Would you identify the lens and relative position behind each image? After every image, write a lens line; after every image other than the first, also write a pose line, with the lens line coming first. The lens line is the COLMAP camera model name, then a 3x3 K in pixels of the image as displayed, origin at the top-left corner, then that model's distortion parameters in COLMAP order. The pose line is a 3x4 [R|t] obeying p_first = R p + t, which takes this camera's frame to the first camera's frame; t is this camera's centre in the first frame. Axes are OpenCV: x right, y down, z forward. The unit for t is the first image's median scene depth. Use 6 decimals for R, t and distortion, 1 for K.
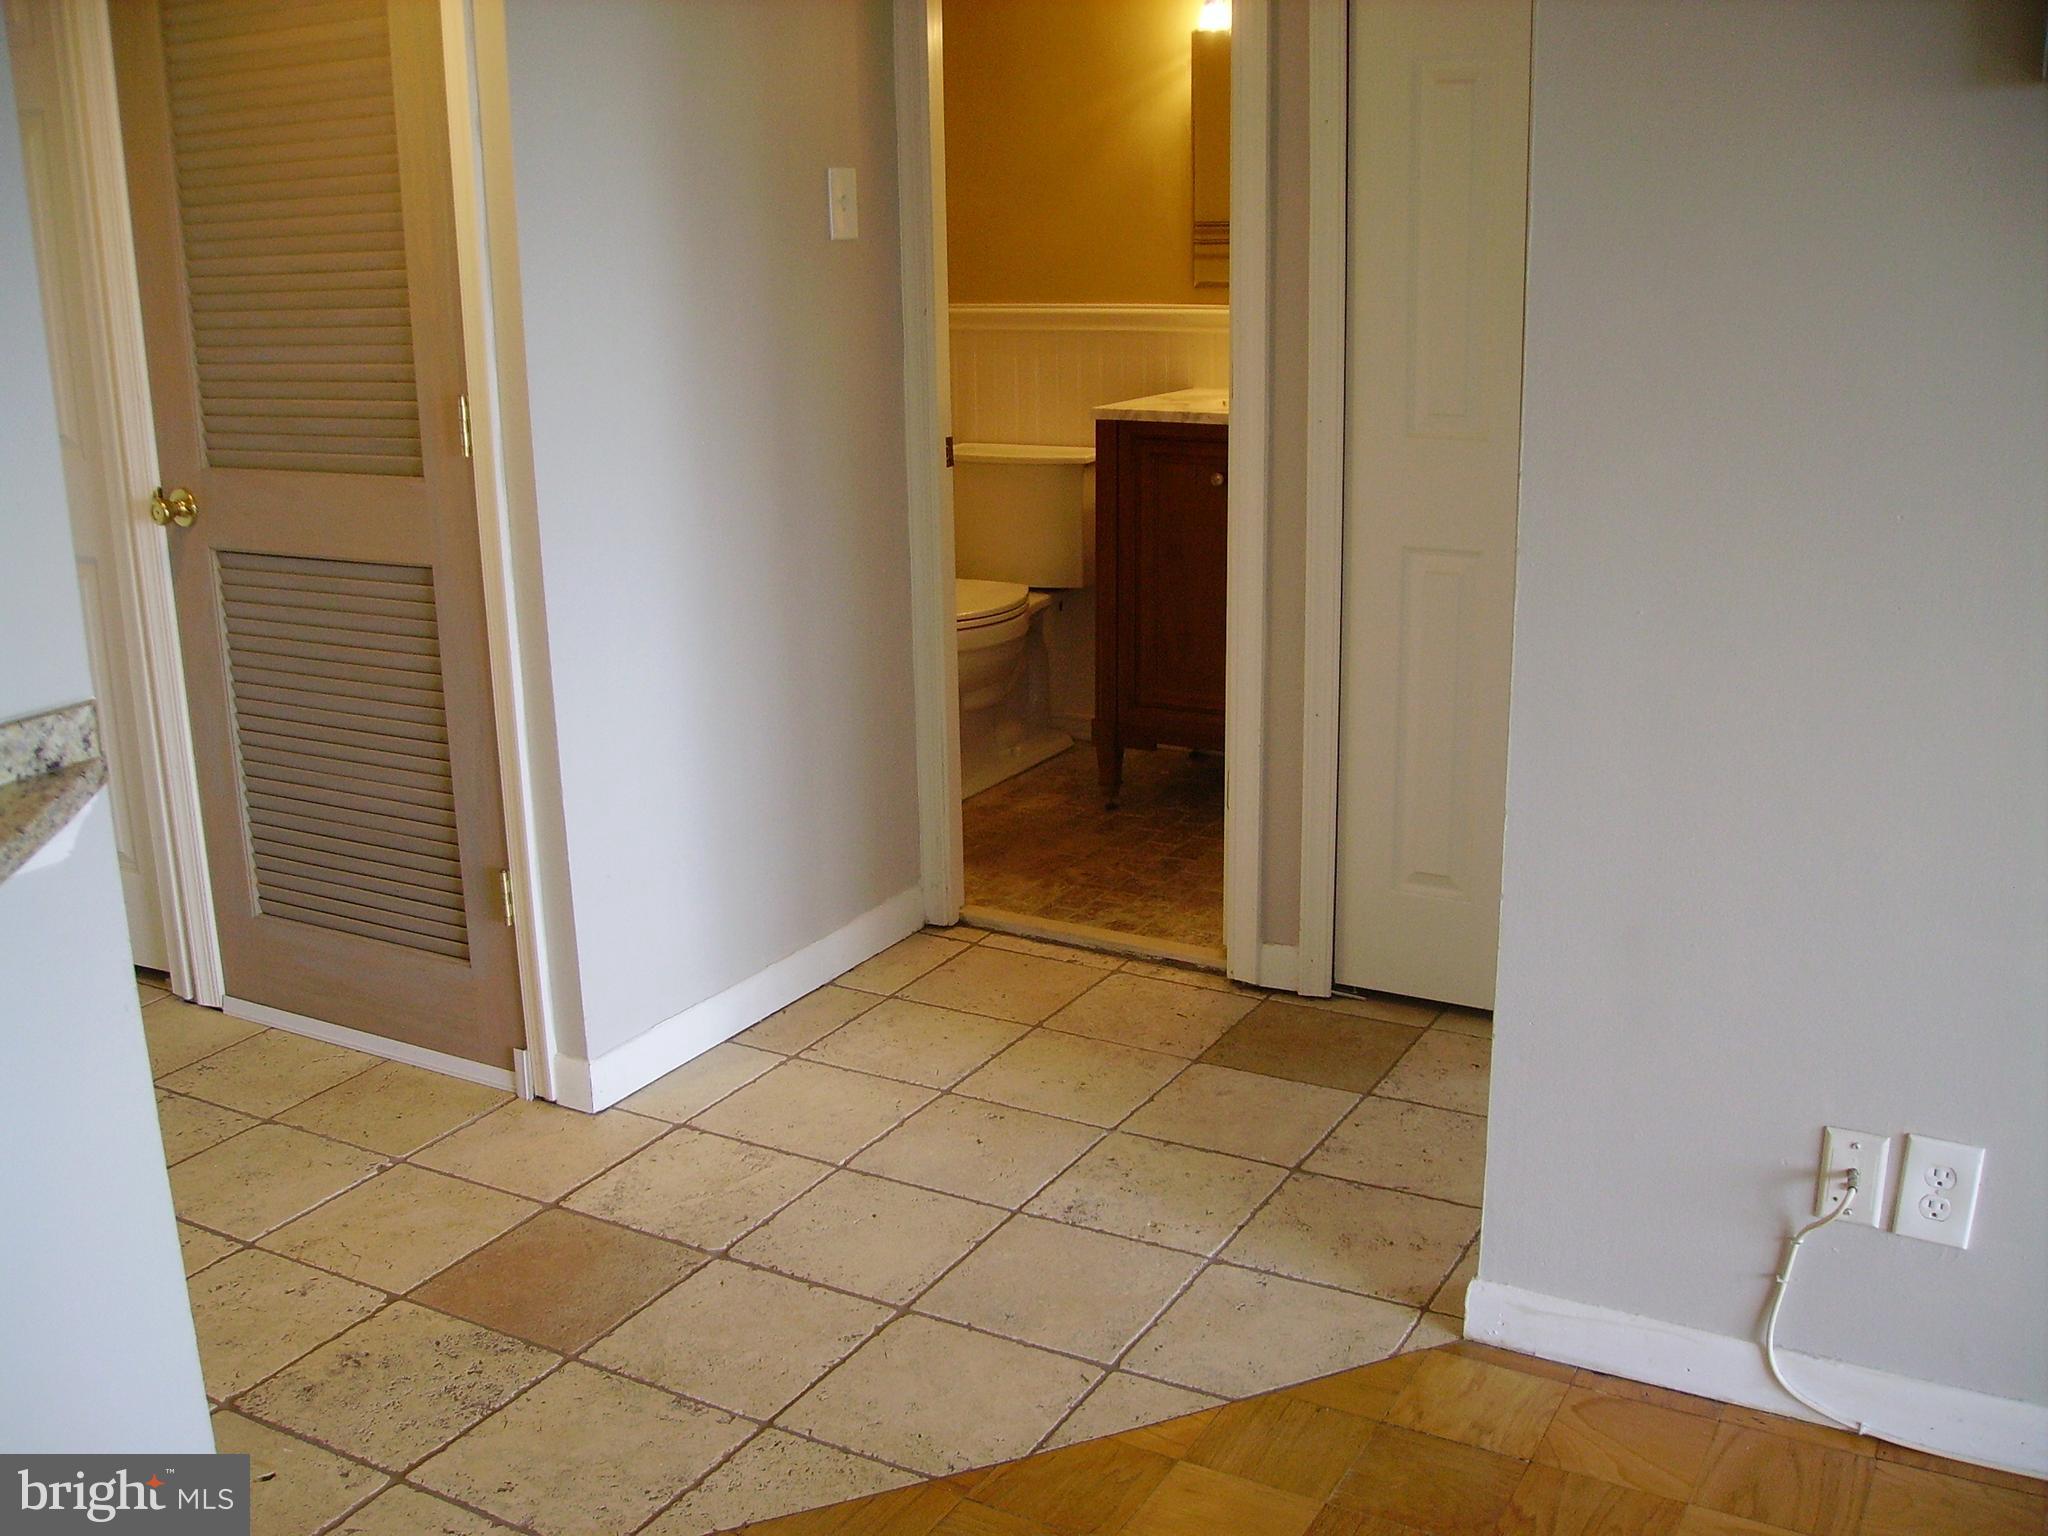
lens RADIAL K [[2039.1, 0, 985.8], [0, 2039.1, 772.6], [0, 0, 1]] dist [-0.149860, 0.077191]
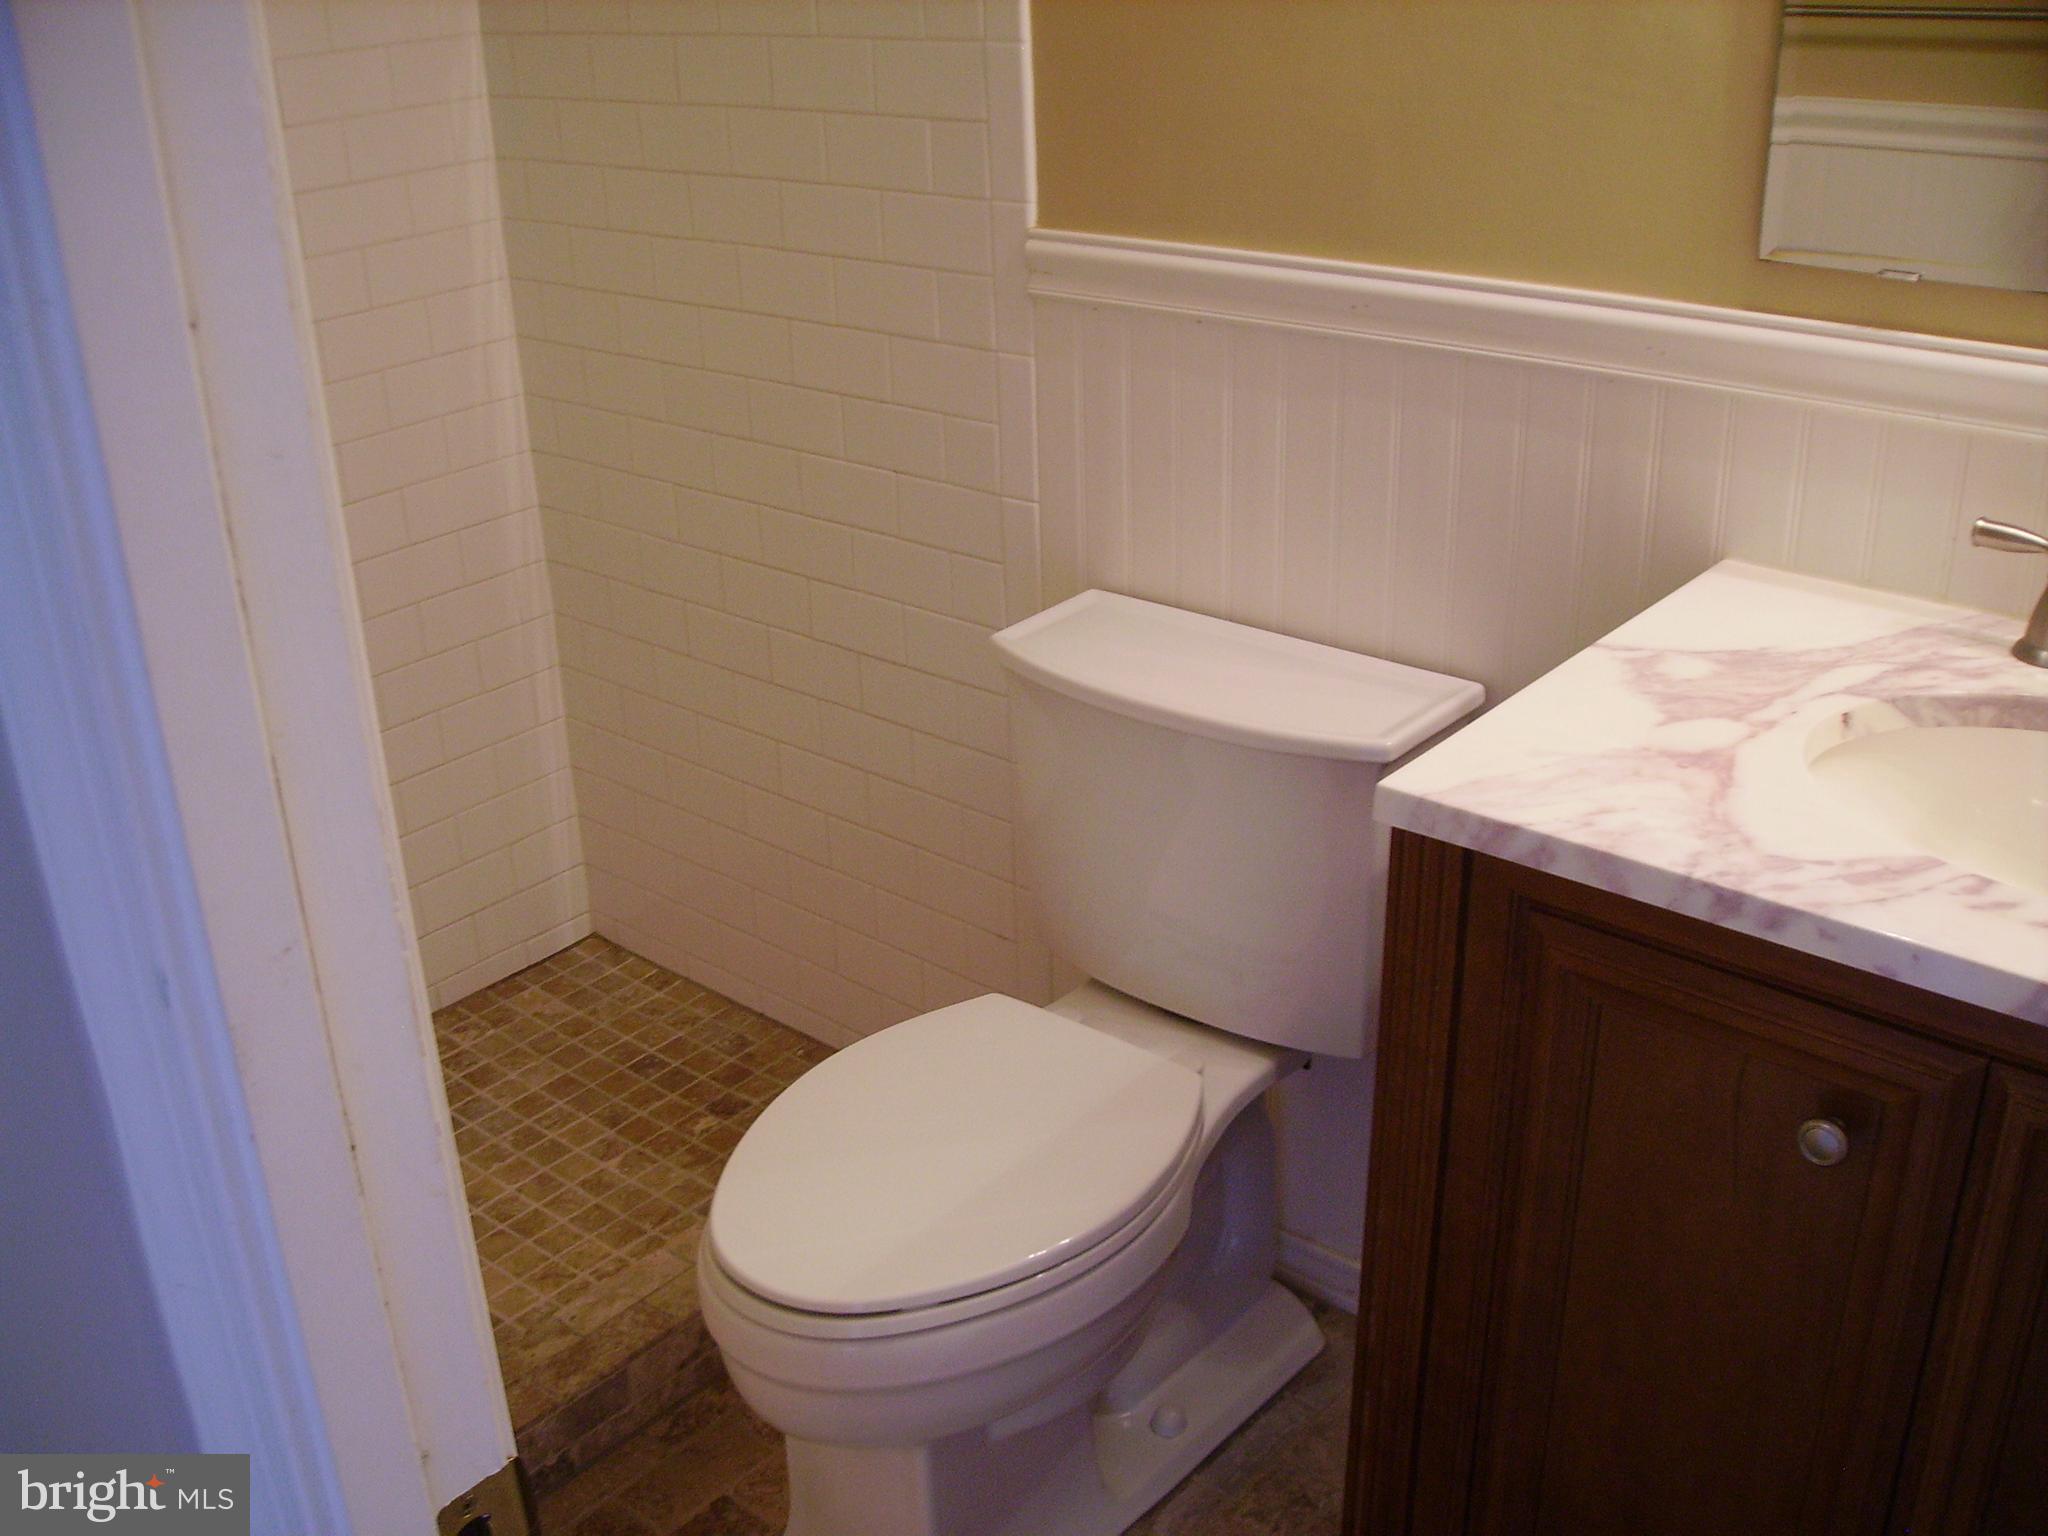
lens RADIAL K [[2039.1, 0, 985.8], [0, 2039.1, 772.6], [0, 0, 1]] dist [-0.149860, 0.077191]
pose [[0.980299, 0.066899, -0.185847, 0.047985], [-0.035713, 0.985421, 0.166341, -0.213268], [0.194266, -0.156426, 0.968396, 0.679646]]
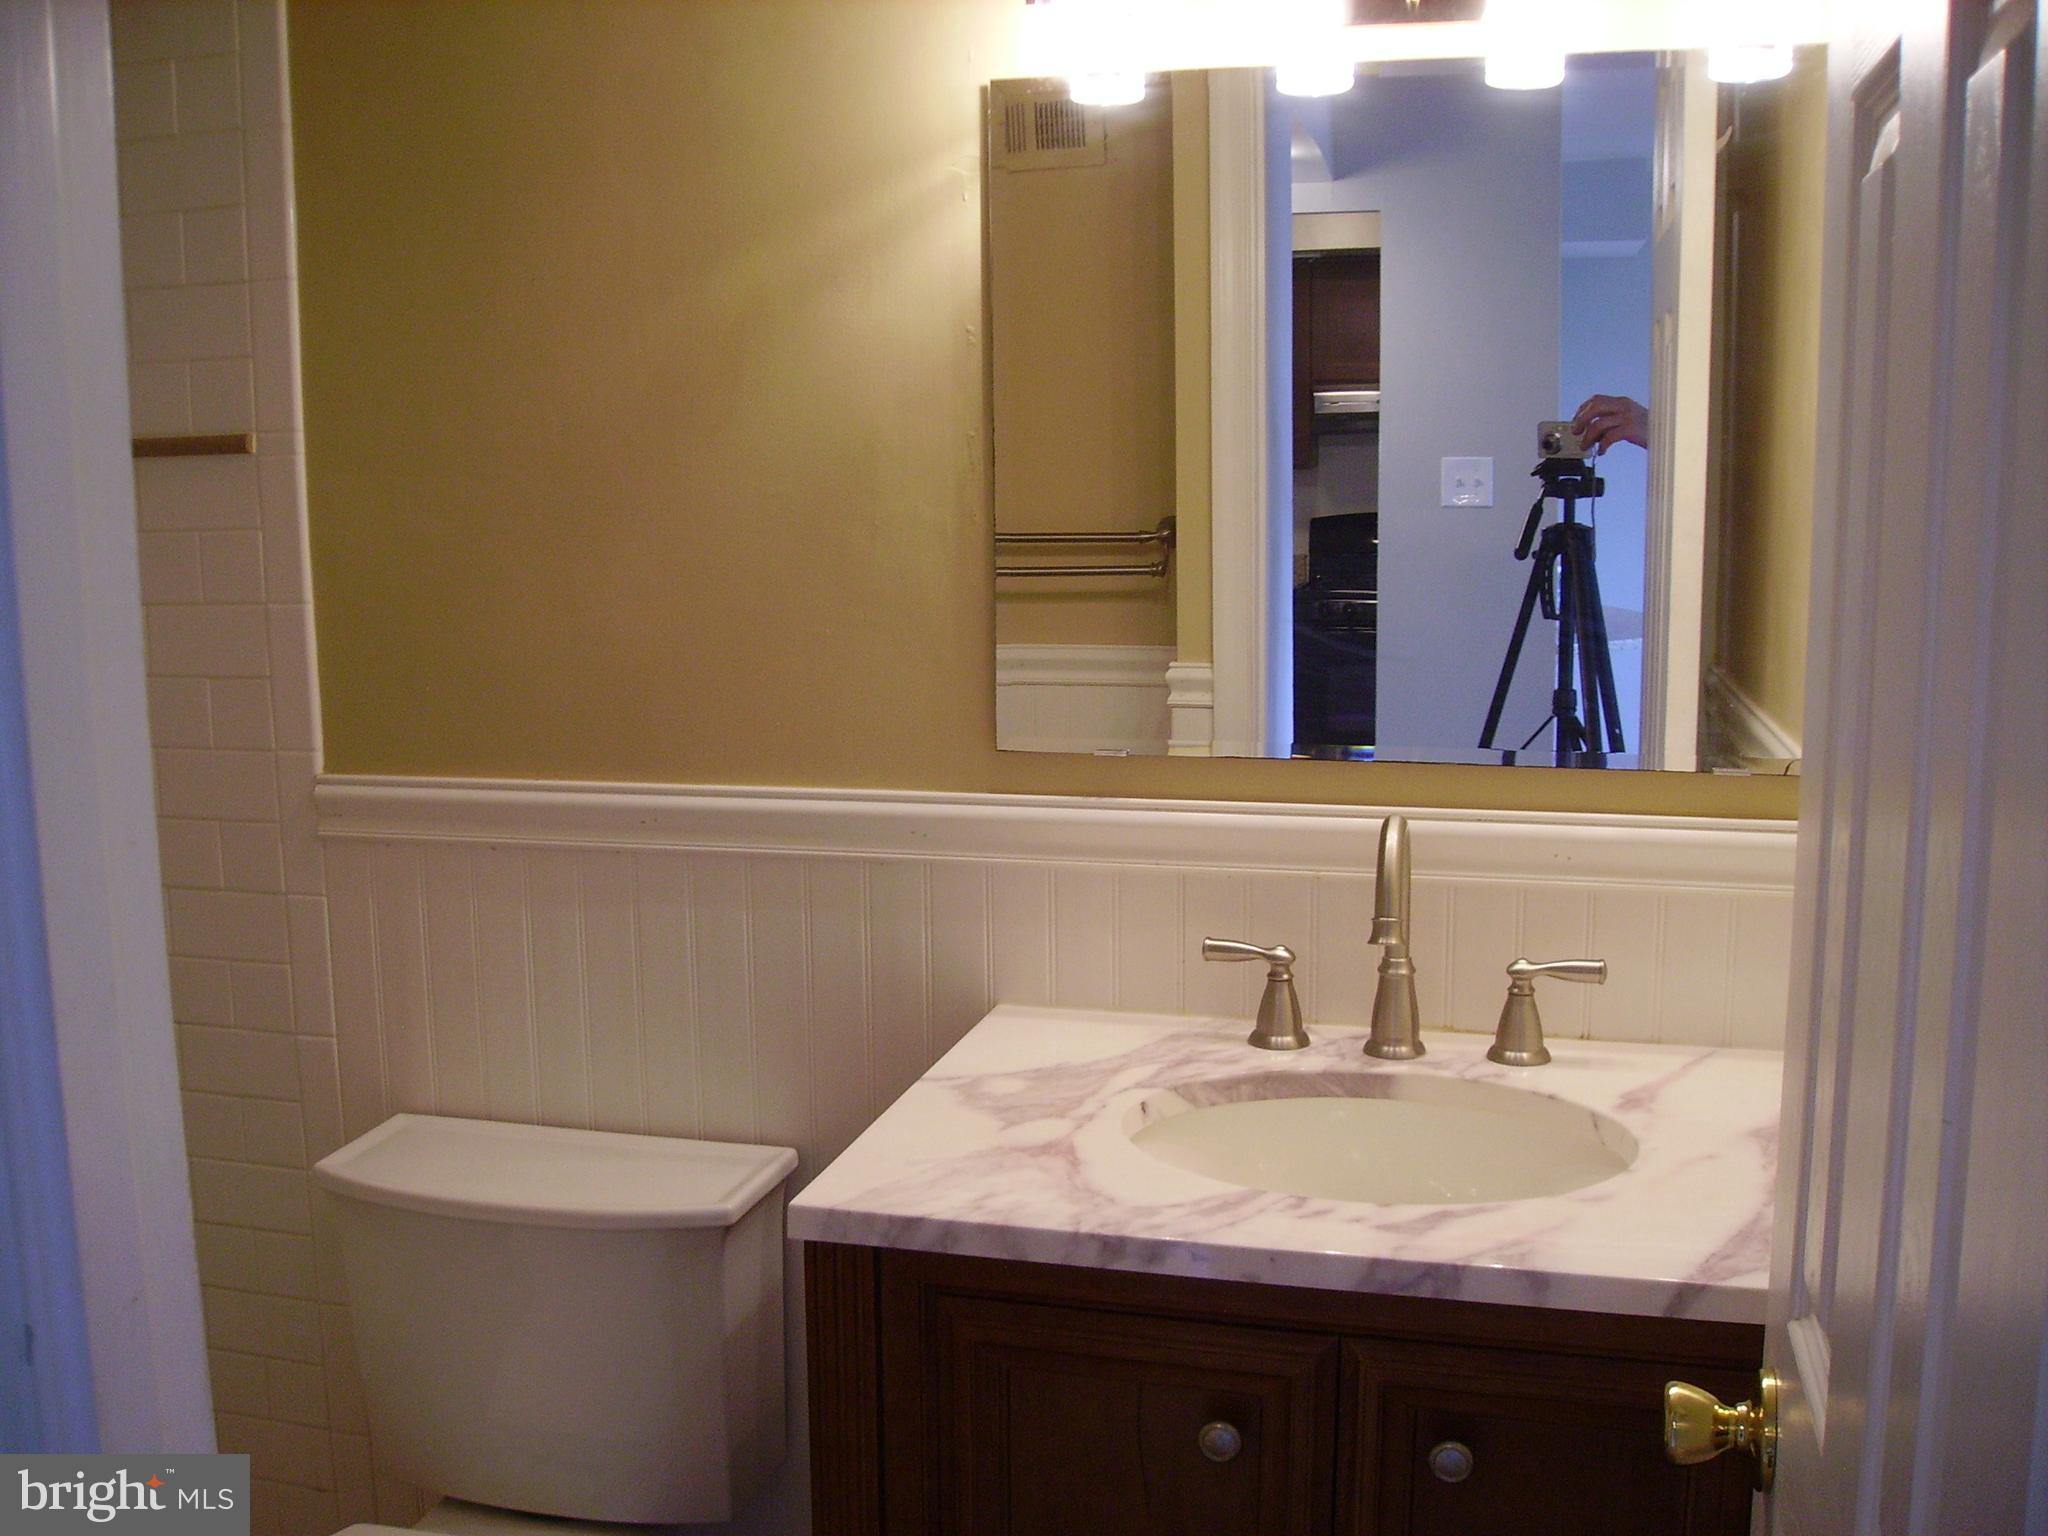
lens RADIAL K [[2039.1, 0, 985.8], [0, 2039.1, 772.6], [0, 0, 1]] dist [-0.149860, 0.077191]
pose [[0.969805, -0.030319, 0.241991, 0.007257], [0.059200, 0.991832, -0.112982, -0.197219], [-0.236588, 0.123897, 0.963678, 0.645288]]
